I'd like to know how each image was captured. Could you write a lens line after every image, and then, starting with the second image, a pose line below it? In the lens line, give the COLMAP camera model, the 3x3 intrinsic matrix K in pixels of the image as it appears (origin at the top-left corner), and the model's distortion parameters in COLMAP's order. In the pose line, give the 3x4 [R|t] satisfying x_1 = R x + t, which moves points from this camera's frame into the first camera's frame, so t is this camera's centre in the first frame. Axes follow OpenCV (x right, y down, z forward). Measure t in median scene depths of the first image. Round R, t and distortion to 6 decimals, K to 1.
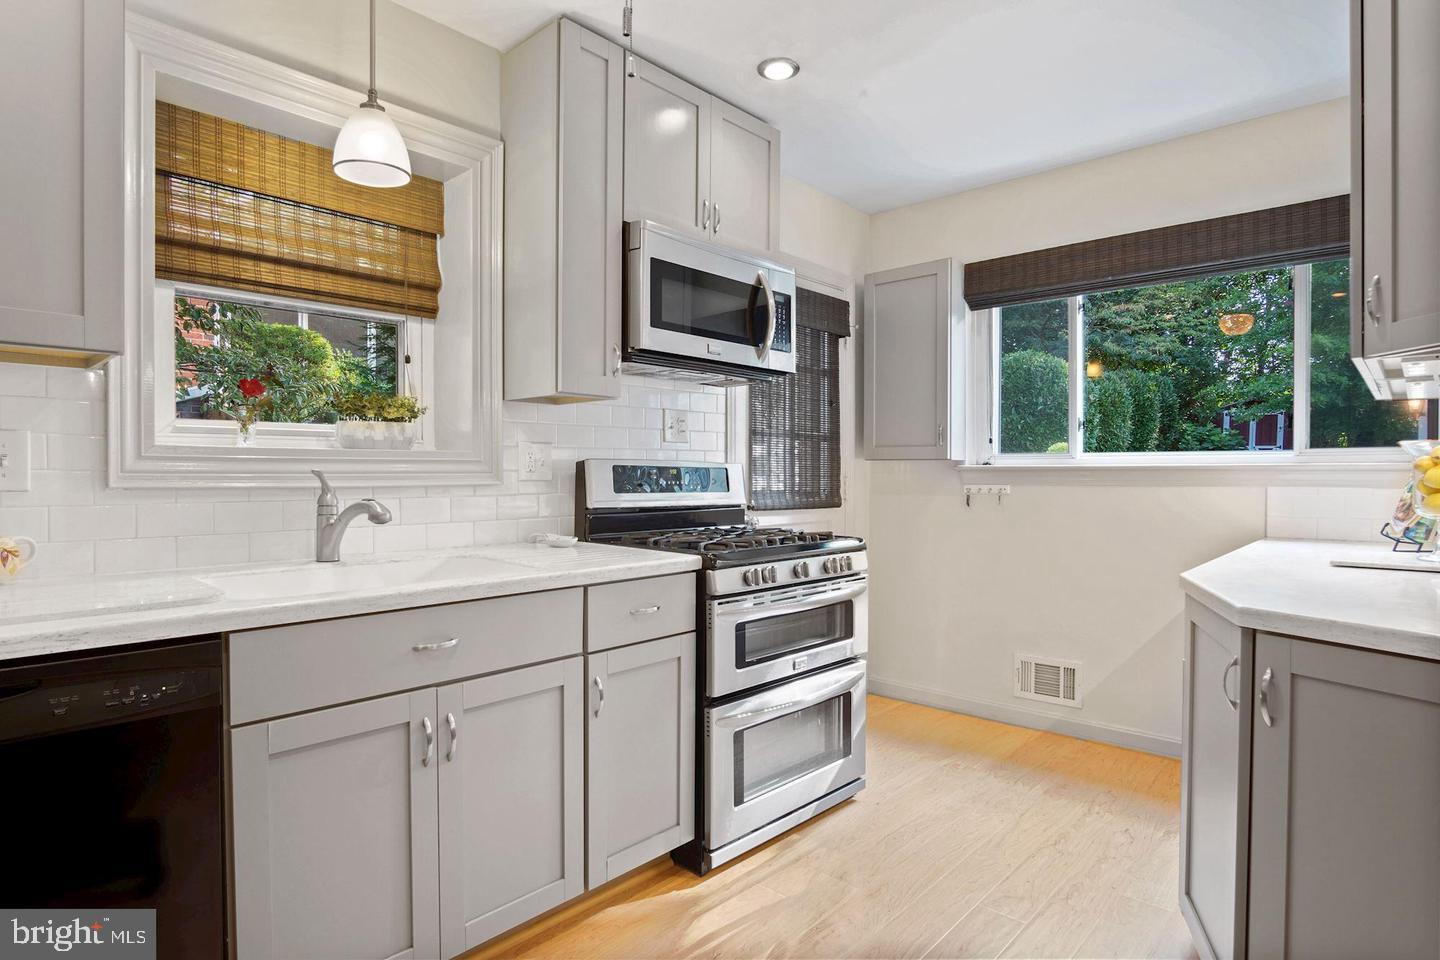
lens RADIAL K [[771.0, 0, 720.0], [0, 771.0, 480.0], [0, 0, 1]] dist [-0.031812, -0.000972]
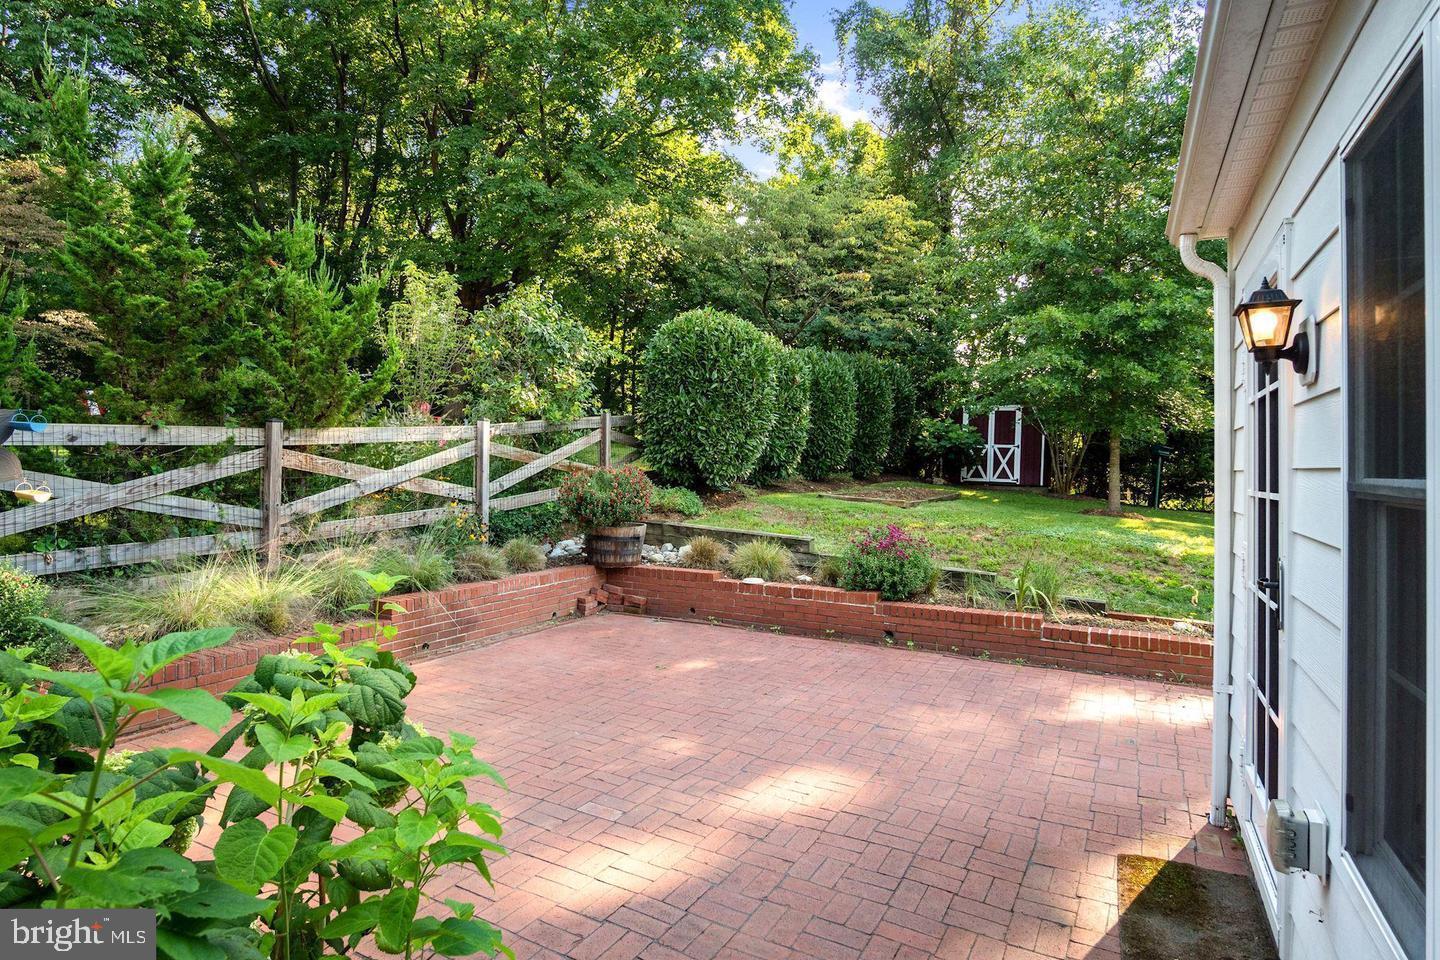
lens RADIAL K [[771.0, 0, 720.0], [0, 771.0, 480.0], [0, 0, 1]] dist [-0.031812, -0.000972]
pose [[0.967493, 0.002182, 0.252888, 0.231603], [-0.003779, 0.999976, 0.005828, -0.008896], [-0.252869, -0.006594, 0.967478, 0.283021]]
